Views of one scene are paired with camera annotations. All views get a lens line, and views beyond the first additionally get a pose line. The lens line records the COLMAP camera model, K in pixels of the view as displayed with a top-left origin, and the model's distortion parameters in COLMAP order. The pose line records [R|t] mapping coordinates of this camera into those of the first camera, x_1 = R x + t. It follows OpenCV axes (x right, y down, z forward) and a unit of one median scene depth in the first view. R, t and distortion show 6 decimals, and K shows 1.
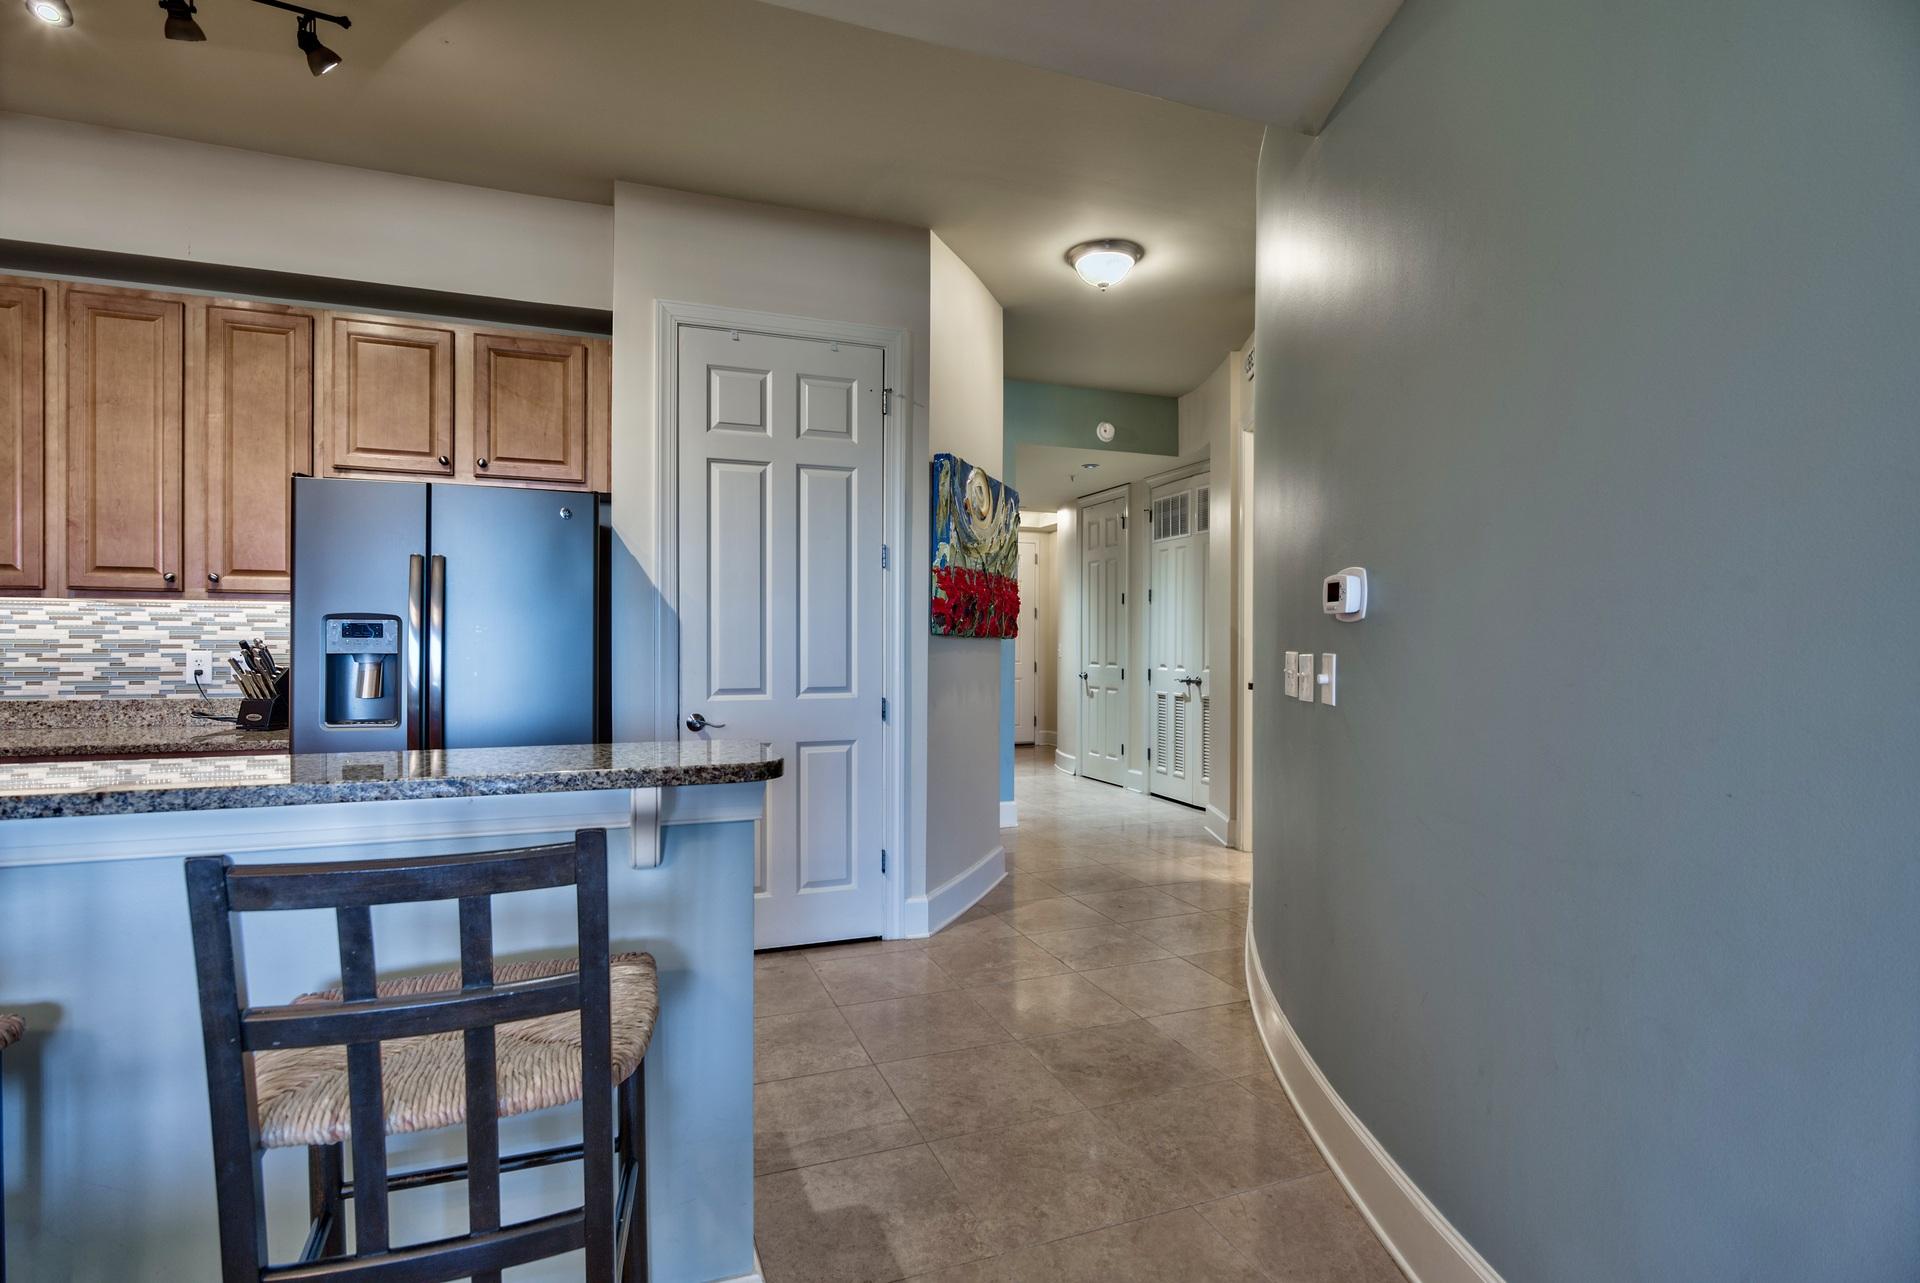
lens RADIAL K [[918.5, 0, 922.1], [0, 918.5, 644.6], [0, 0, 1]] dist [-0.002352, -0.000686]
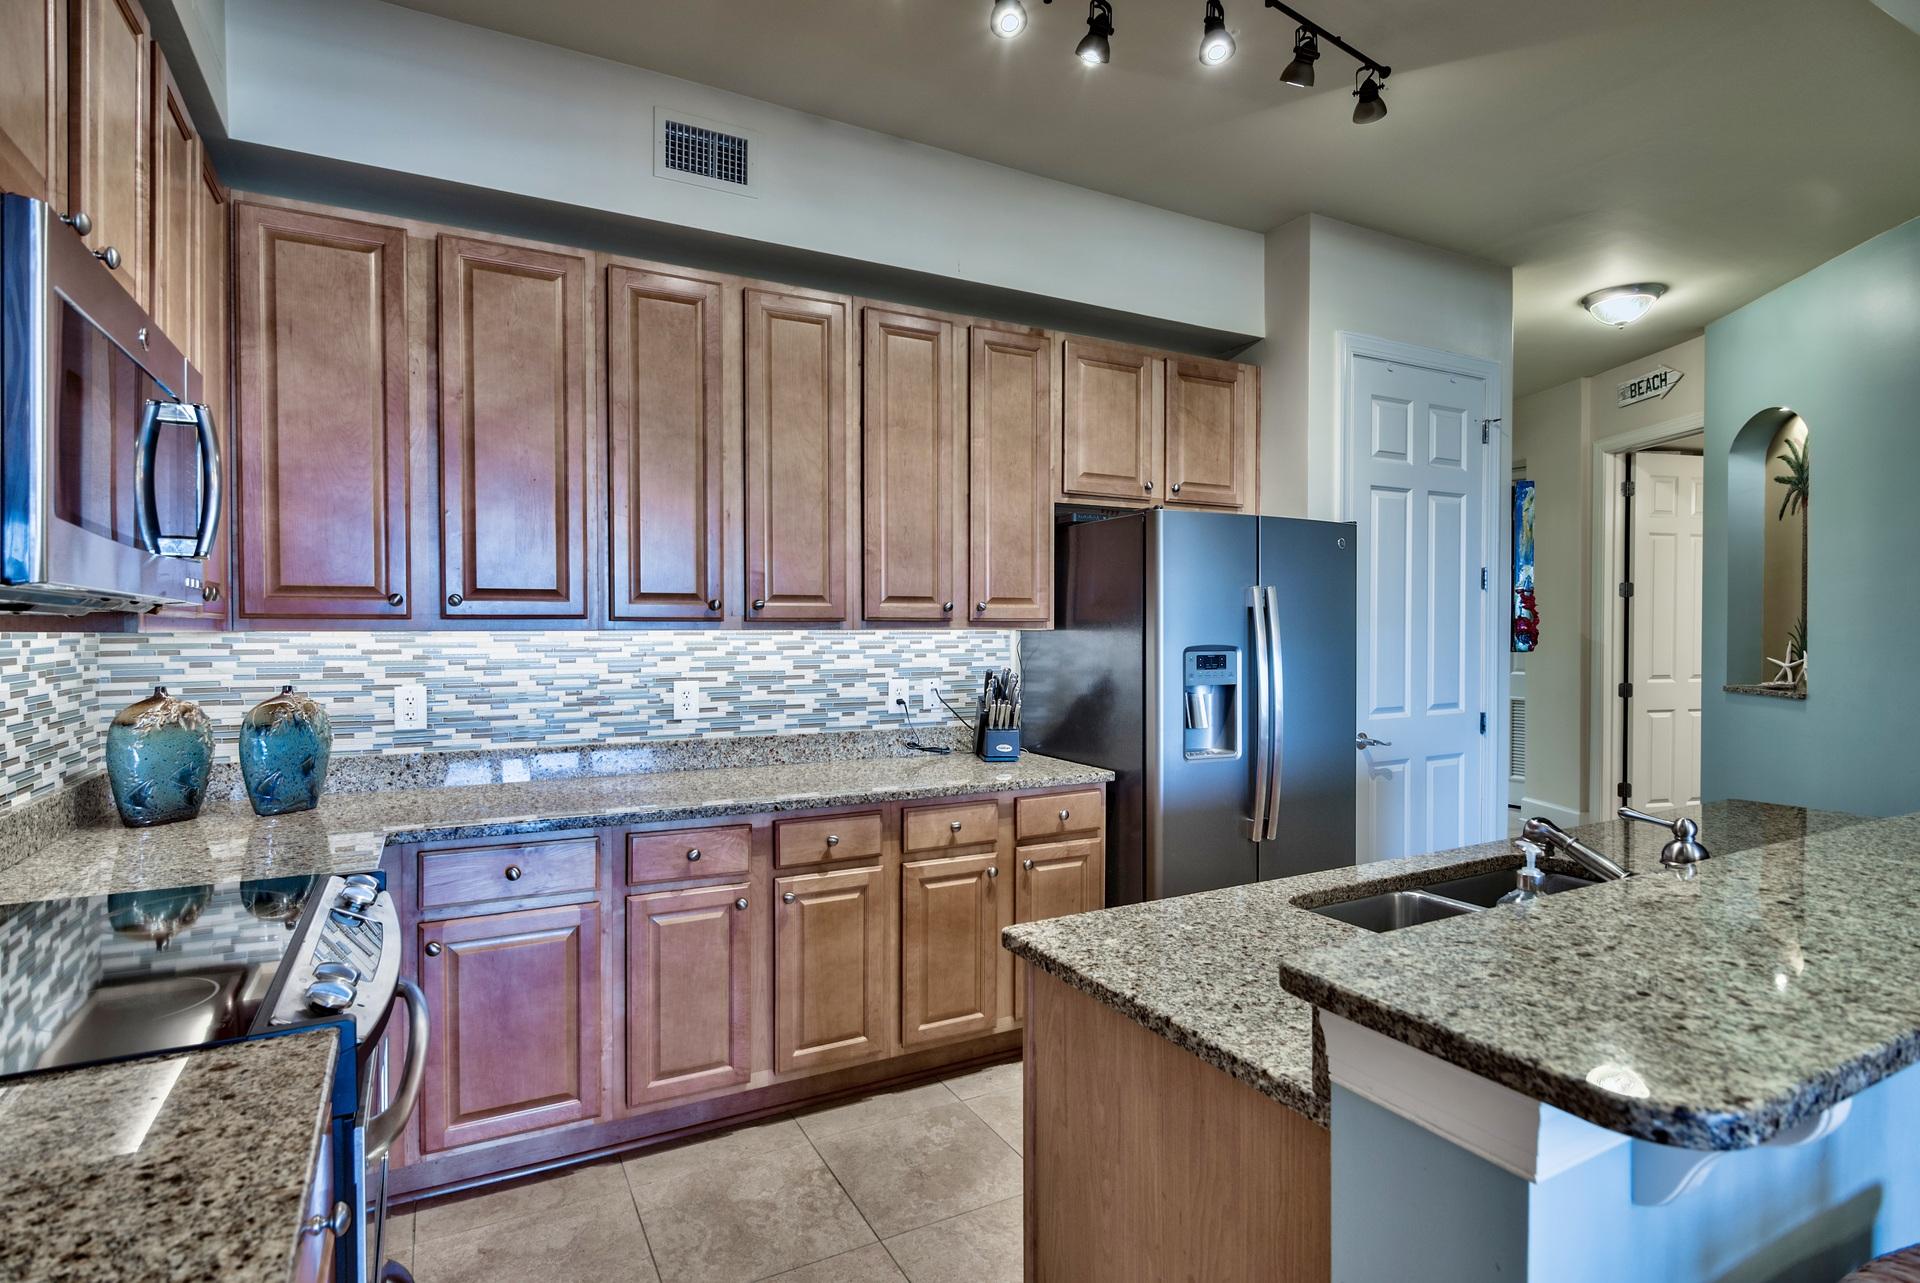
lens RADIAL K [[973.4, 0, 960.0], [0, 973.4, 641.5], [0, 0, 1]] dist [-0.000450, -0.000108]
pose [[0.988783, -0.008547, 0.149115, -0.894451], [0.007041, 0.999919, 0.010626, -0.044034], [-0.149194, -0.009457, 0.988763, -0.020089]]
